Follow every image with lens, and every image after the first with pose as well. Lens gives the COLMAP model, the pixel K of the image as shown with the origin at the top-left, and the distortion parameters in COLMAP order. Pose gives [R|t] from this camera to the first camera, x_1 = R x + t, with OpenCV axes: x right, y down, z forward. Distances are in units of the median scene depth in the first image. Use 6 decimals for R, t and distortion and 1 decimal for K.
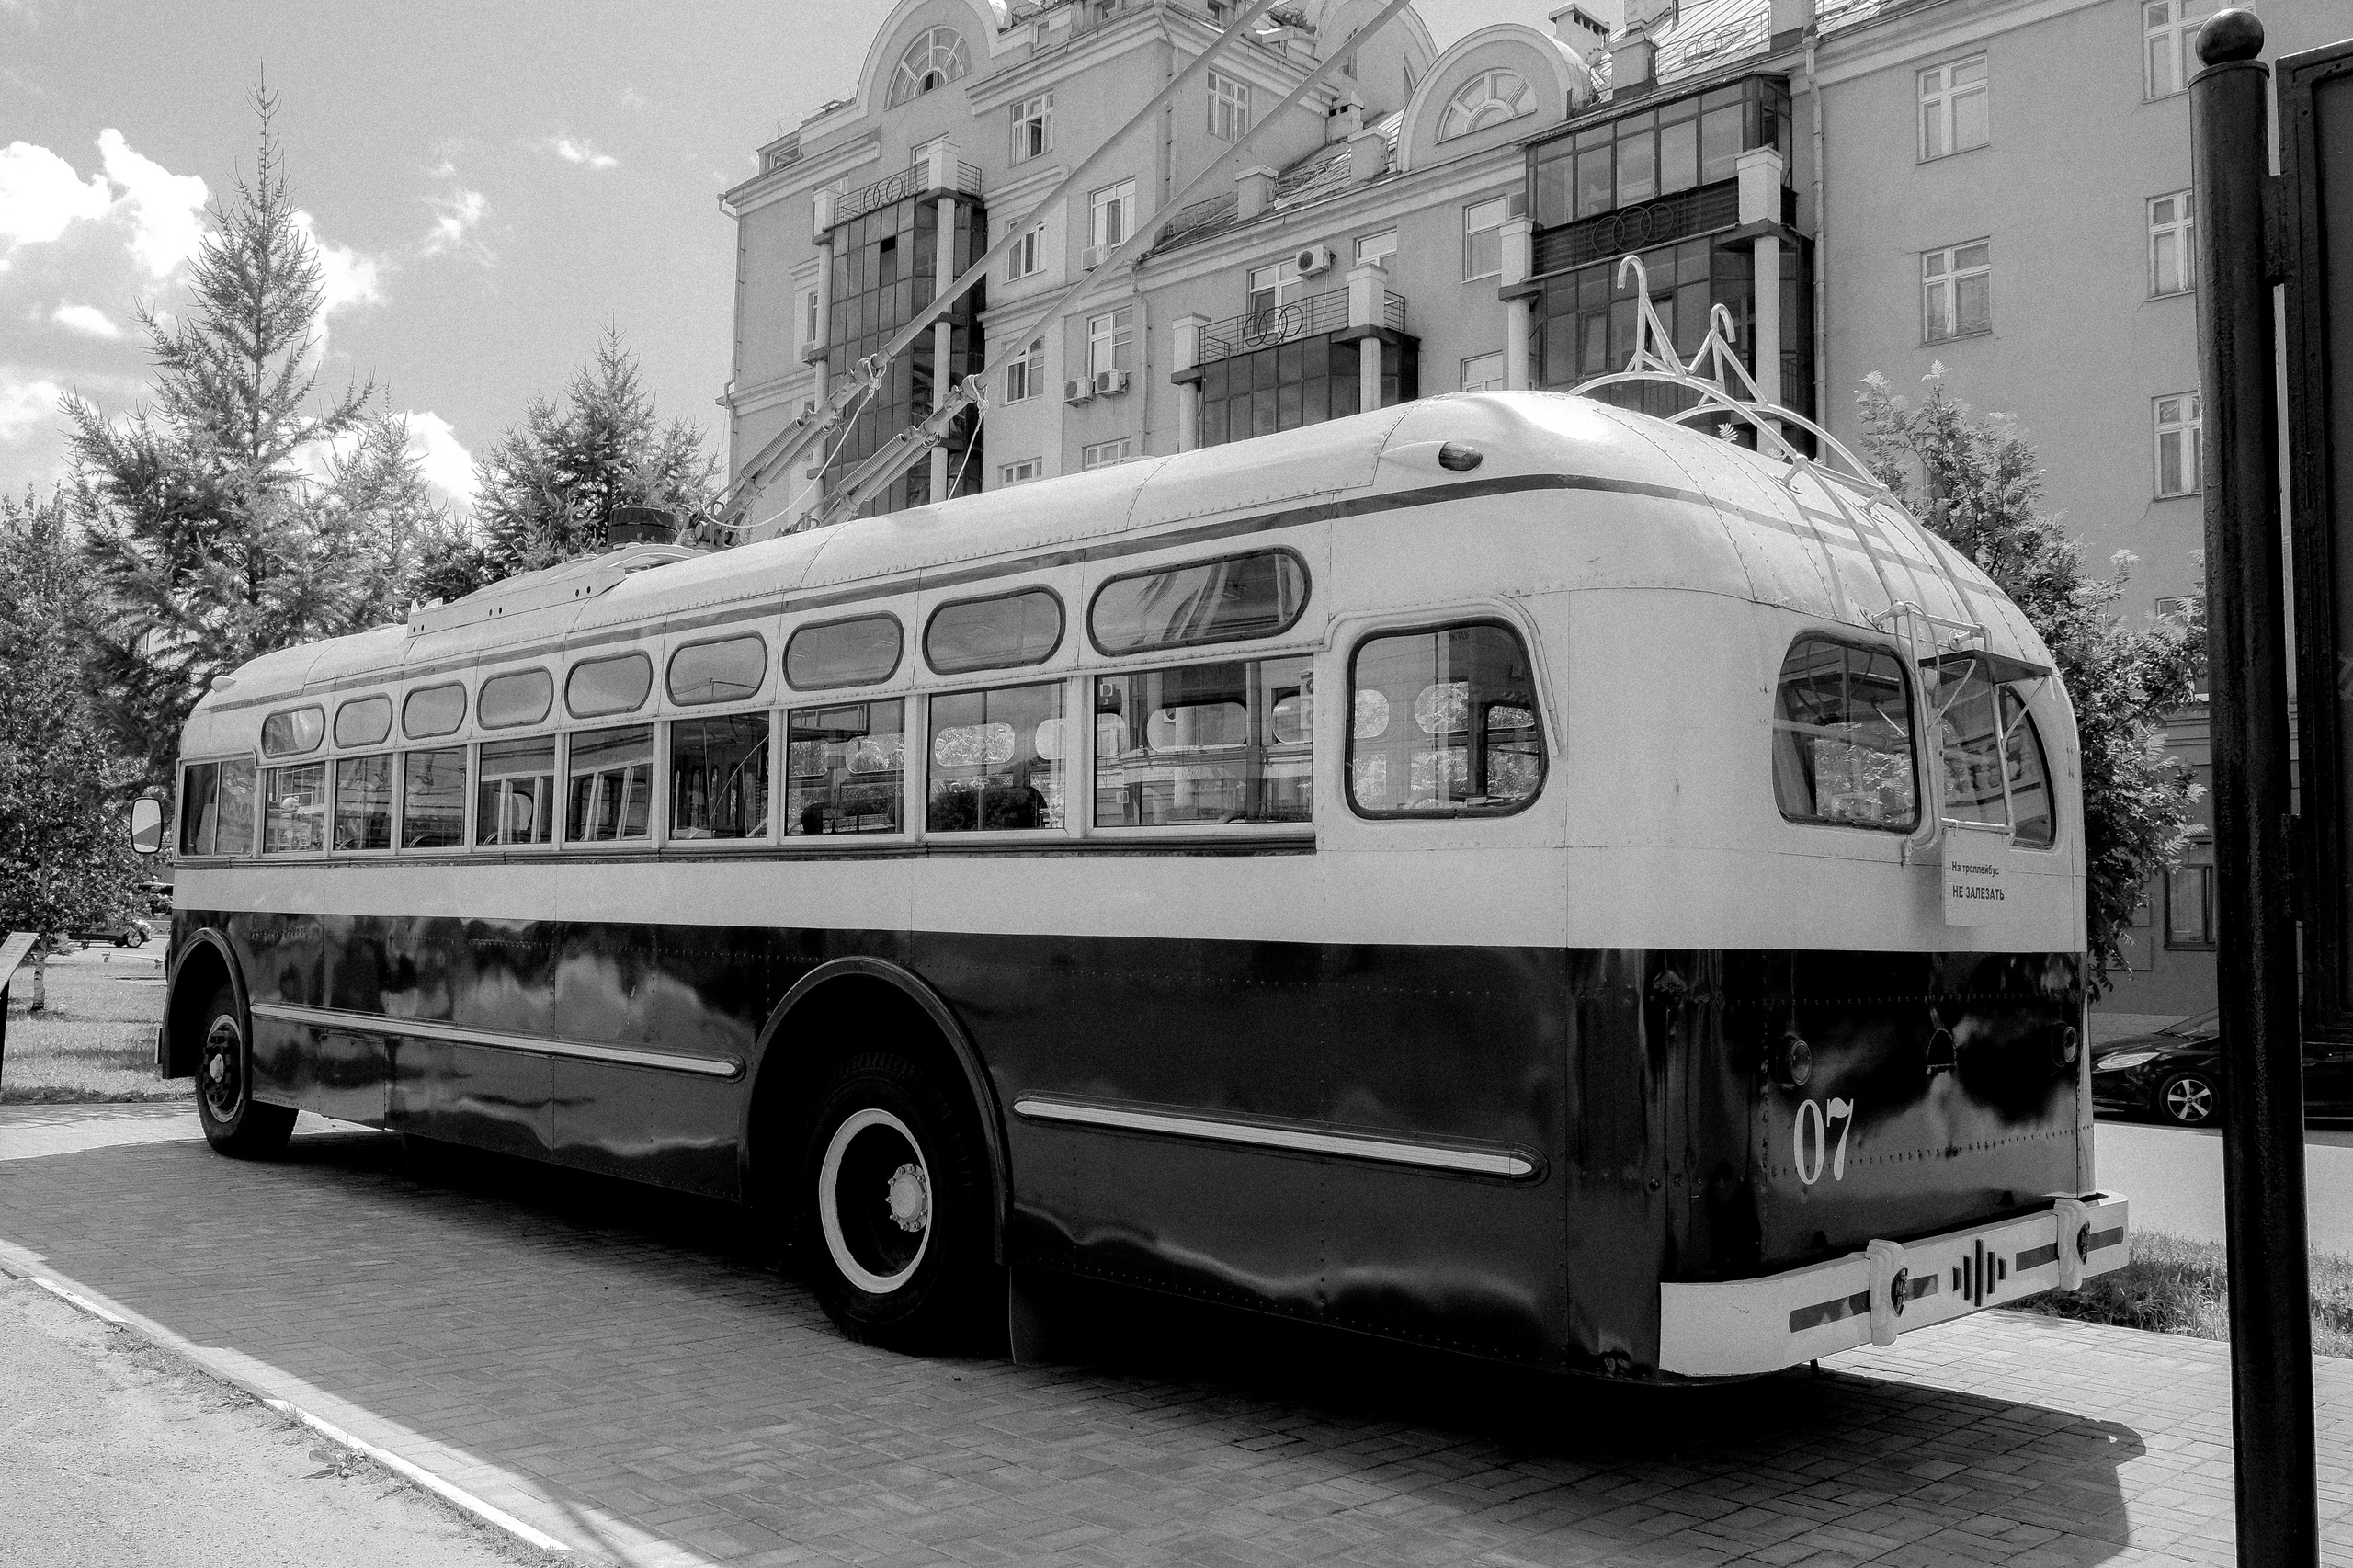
lens RADIAL K [[1931.0, 0, 1171.7], [0, 1931.0, 776.5], [0, 0, 1]] dist [-0.003276, -0.001298]
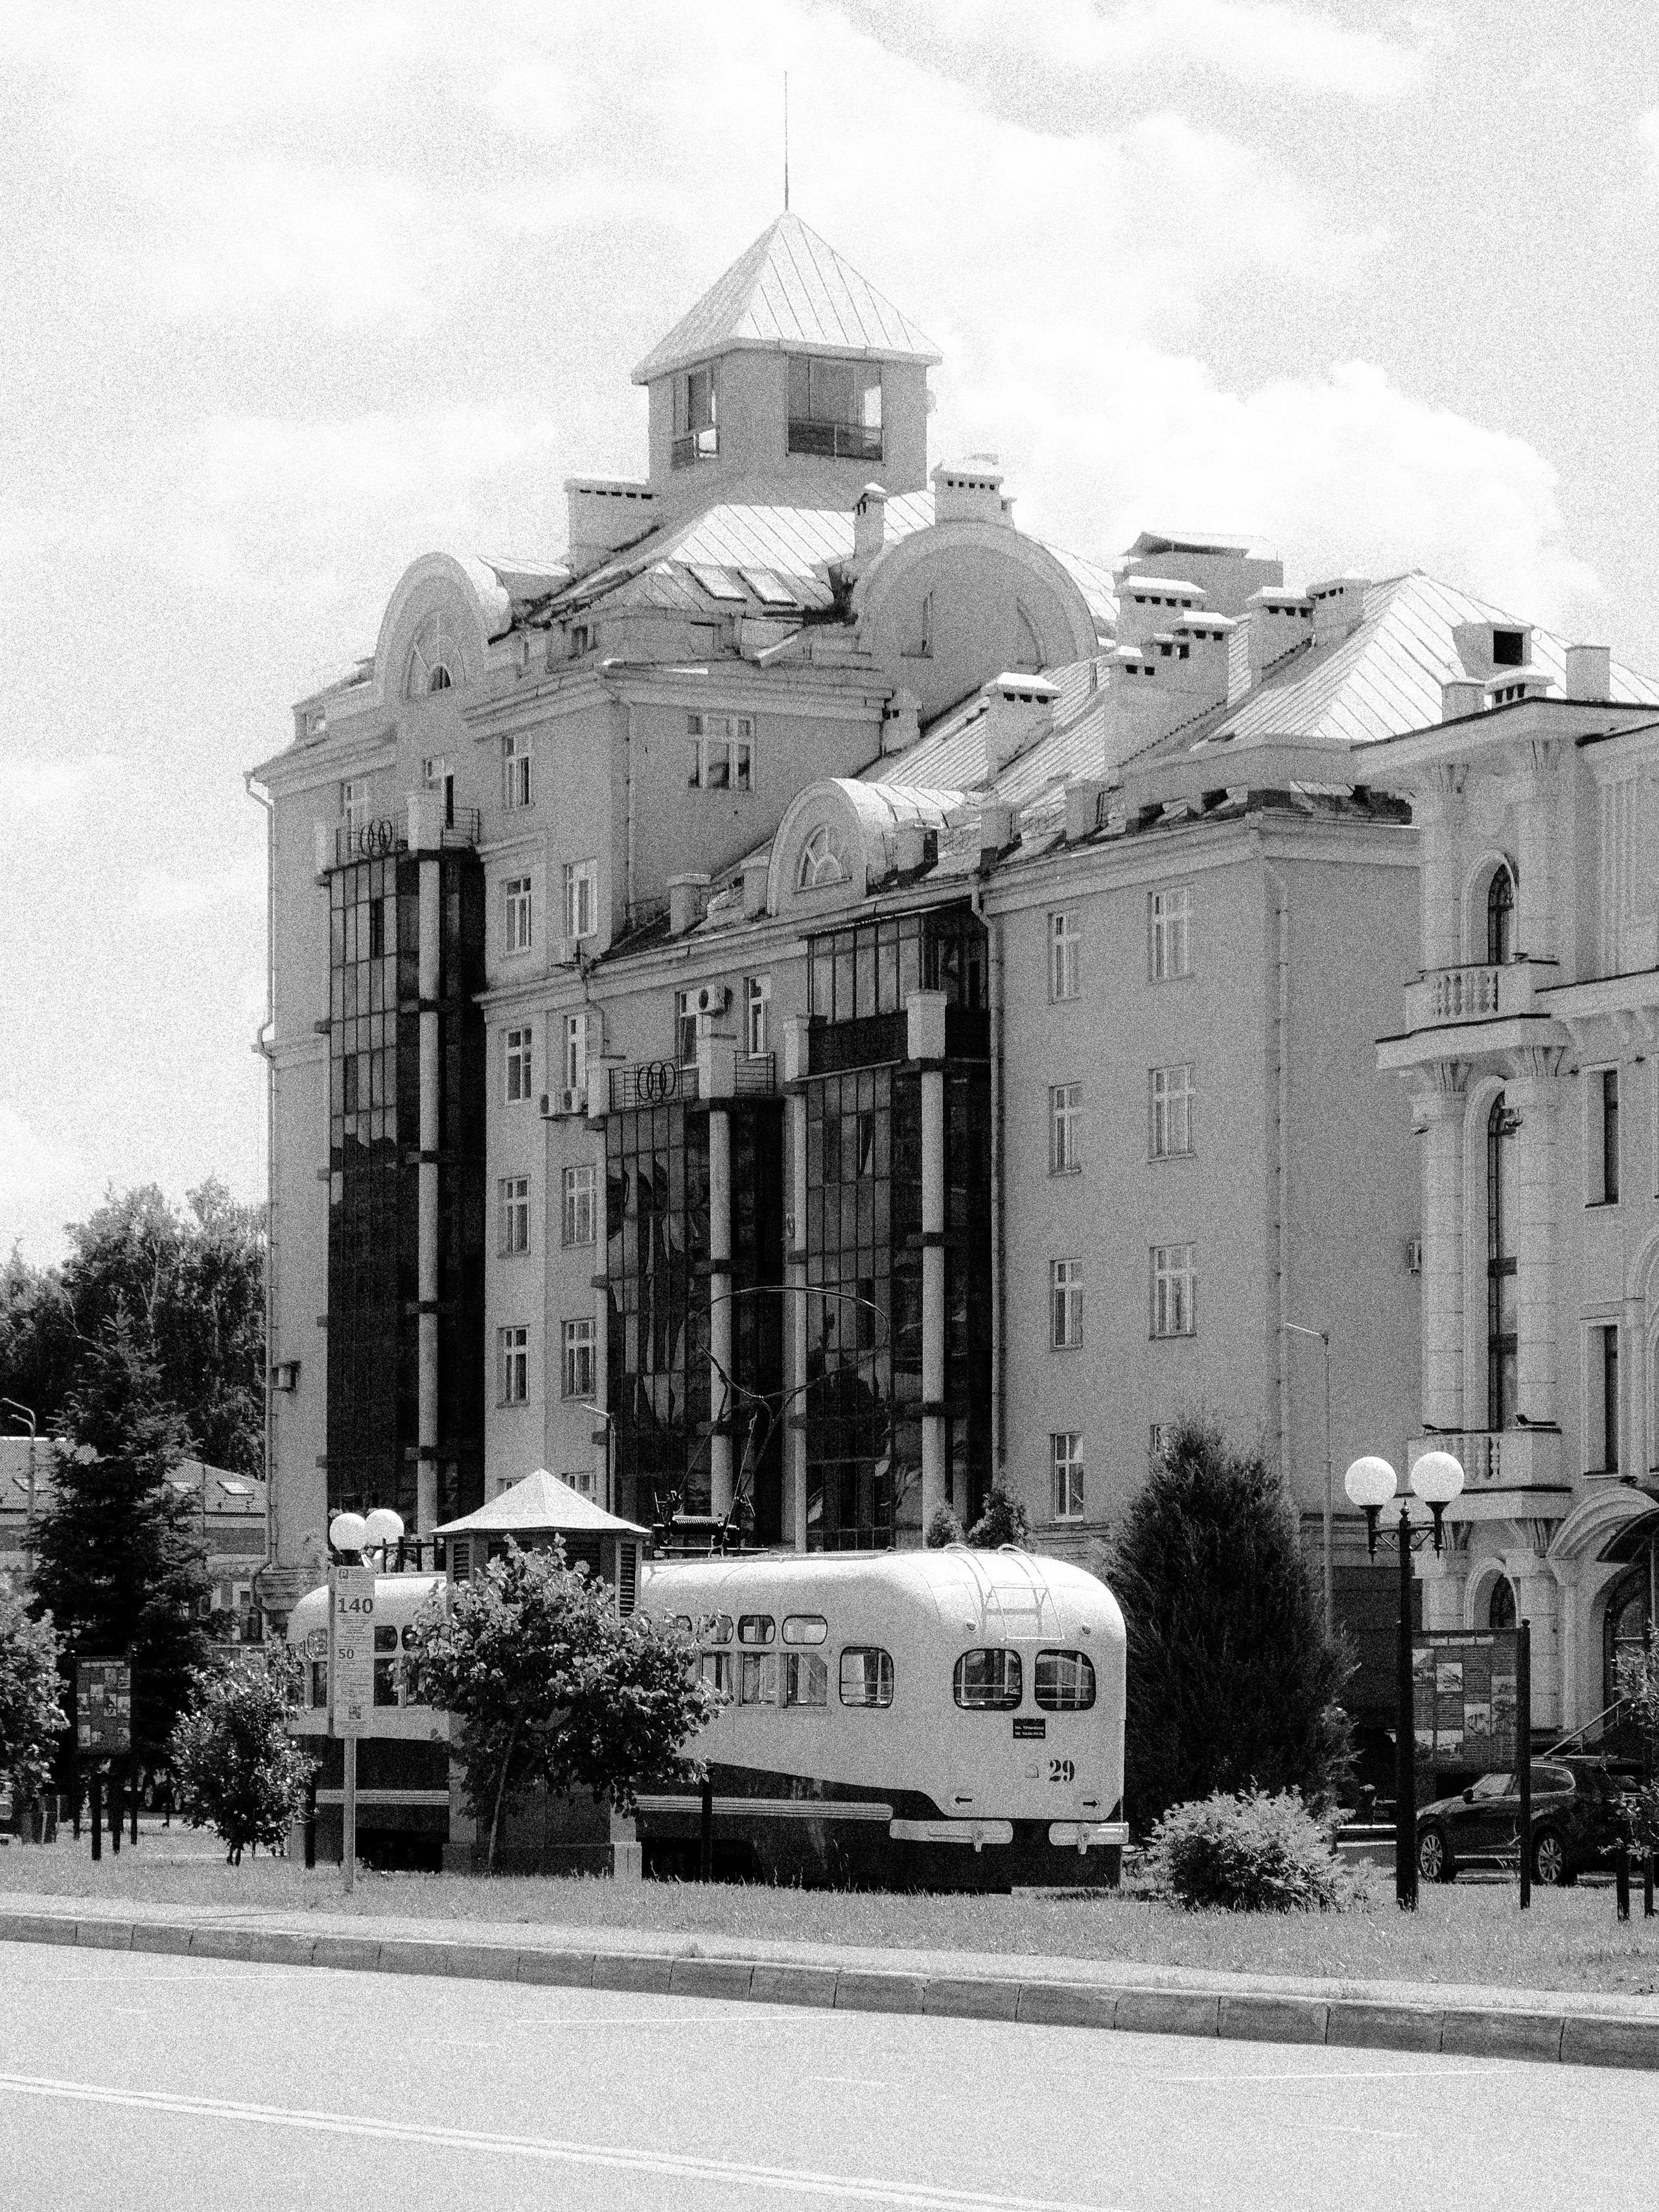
lens RADIAL K [[6566.9, 0, 830.7], [0, 6566.9, 1106.6], [0, 0, 1]] dist [0.736421, 0.000000]
pose [[0.950465, -0.041919, -0.307992, 0.906714], [0.034142, 0.998948, -0.030600, -0.101164], [0.308950, 0.018568, 0.950897, -1.618877]]
